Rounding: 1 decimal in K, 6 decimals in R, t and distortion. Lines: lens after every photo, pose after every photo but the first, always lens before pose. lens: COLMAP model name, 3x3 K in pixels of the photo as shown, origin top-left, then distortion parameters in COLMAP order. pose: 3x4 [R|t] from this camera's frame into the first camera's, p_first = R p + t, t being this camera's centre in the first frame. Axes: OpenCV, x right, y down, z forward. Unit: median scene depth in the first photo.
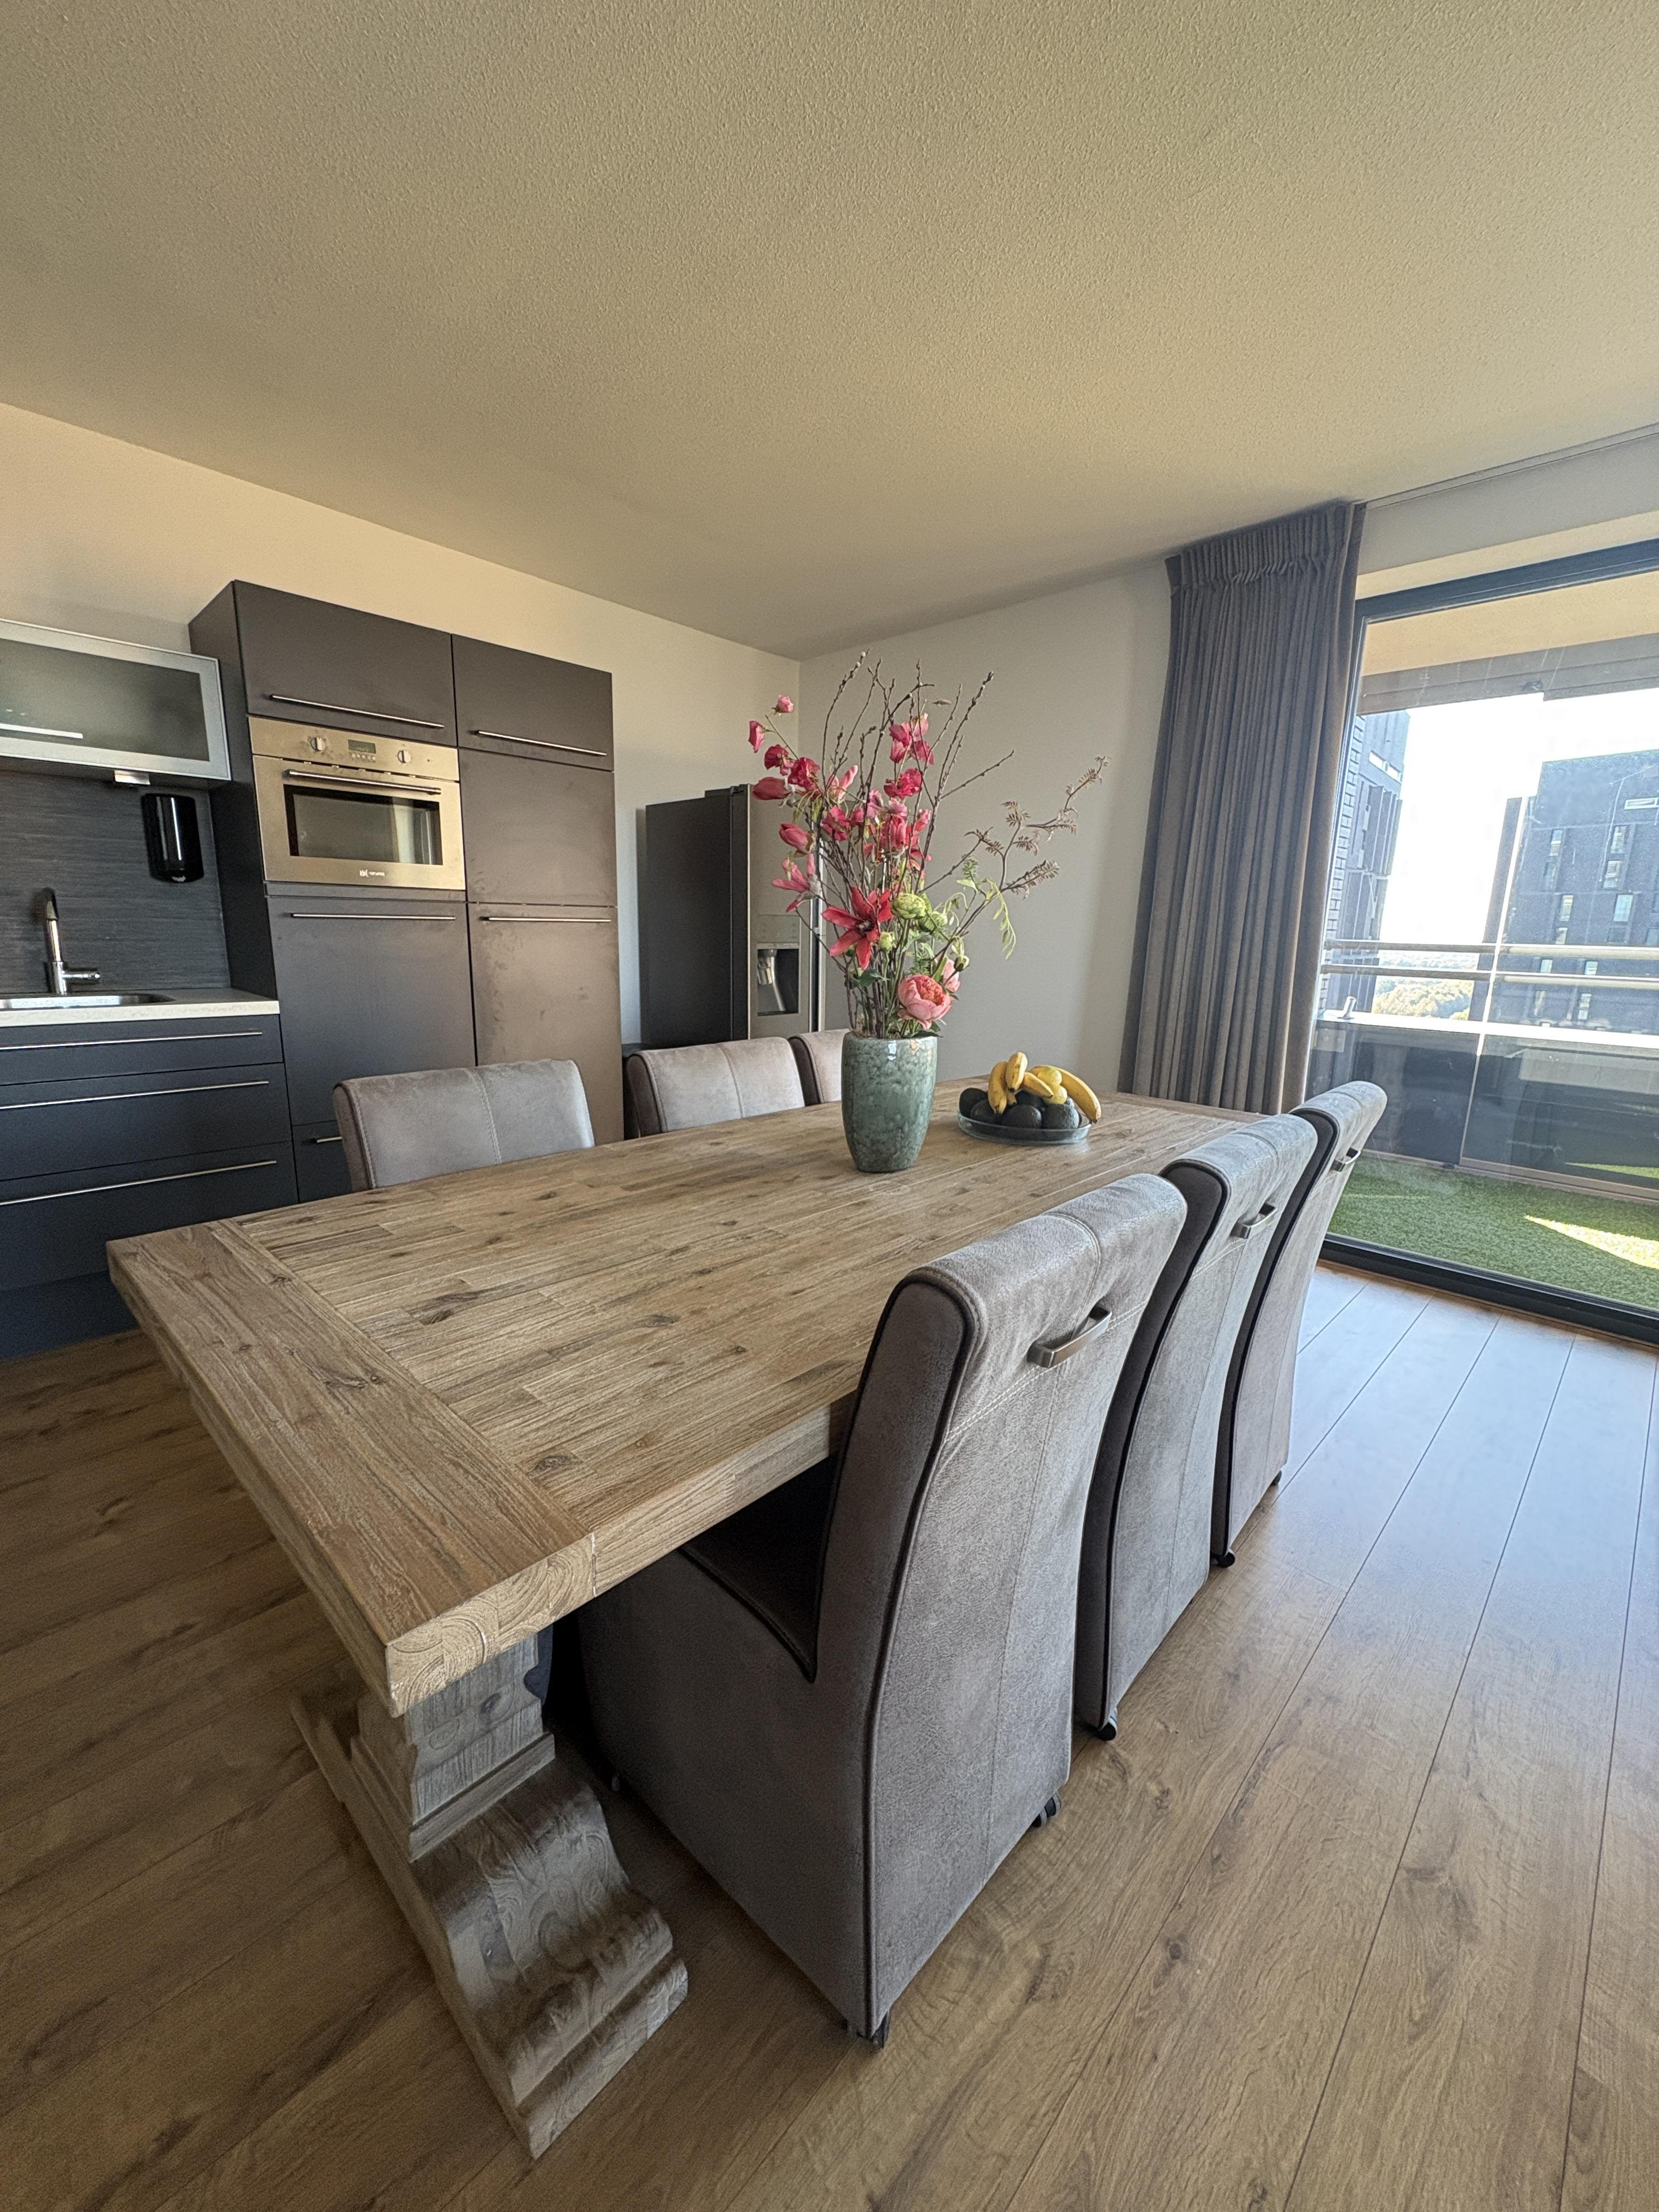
lens RADIAL K [[879.3, 0, 822.4], [0, 879.3, 1100.4], [0, 0, 1]] dist [0.003024, 0.000082]
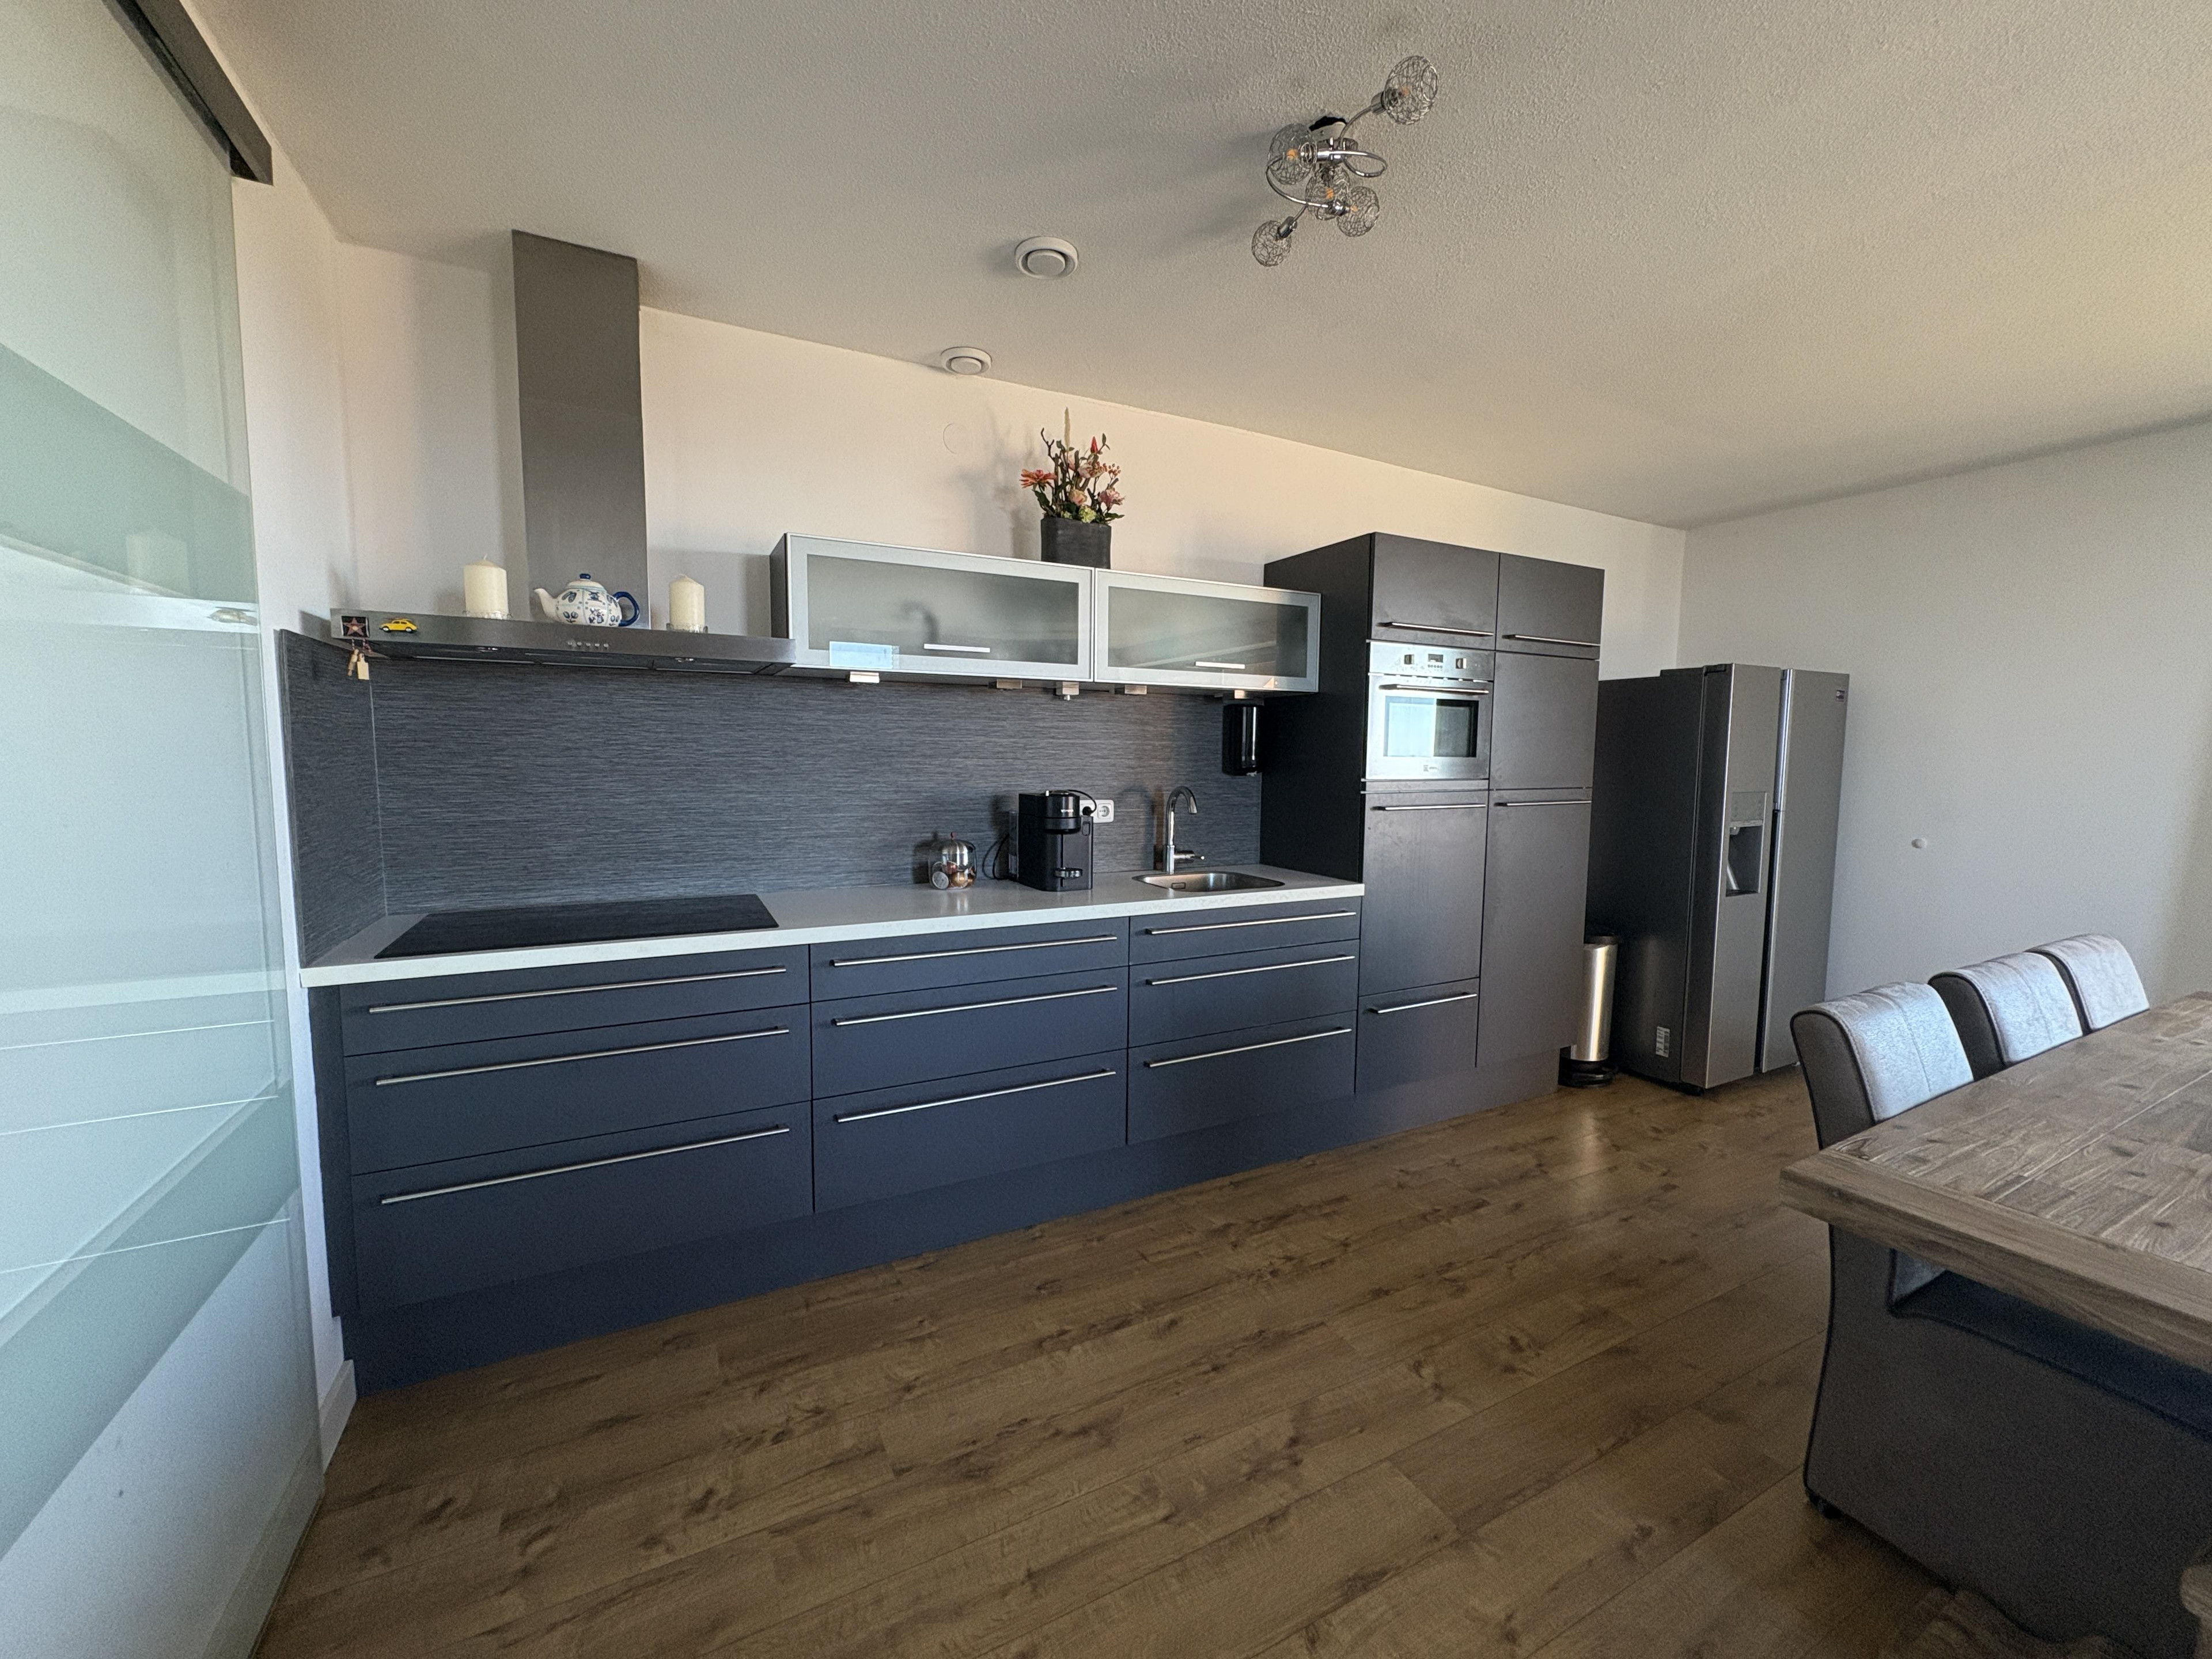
lens RADIAL K [[879.3, 0, 1108.6], [0, 879.3, 828.0], [0, 0, 1]] dist [0.003024, 0.000082]
pose [[0.950698, 0.011716, -0.309897, -0.584503], [-0.048679, 0.992536, -0.111815, -0.044015], [0.306273, 0.121388, 0.944172, -0.158765]]
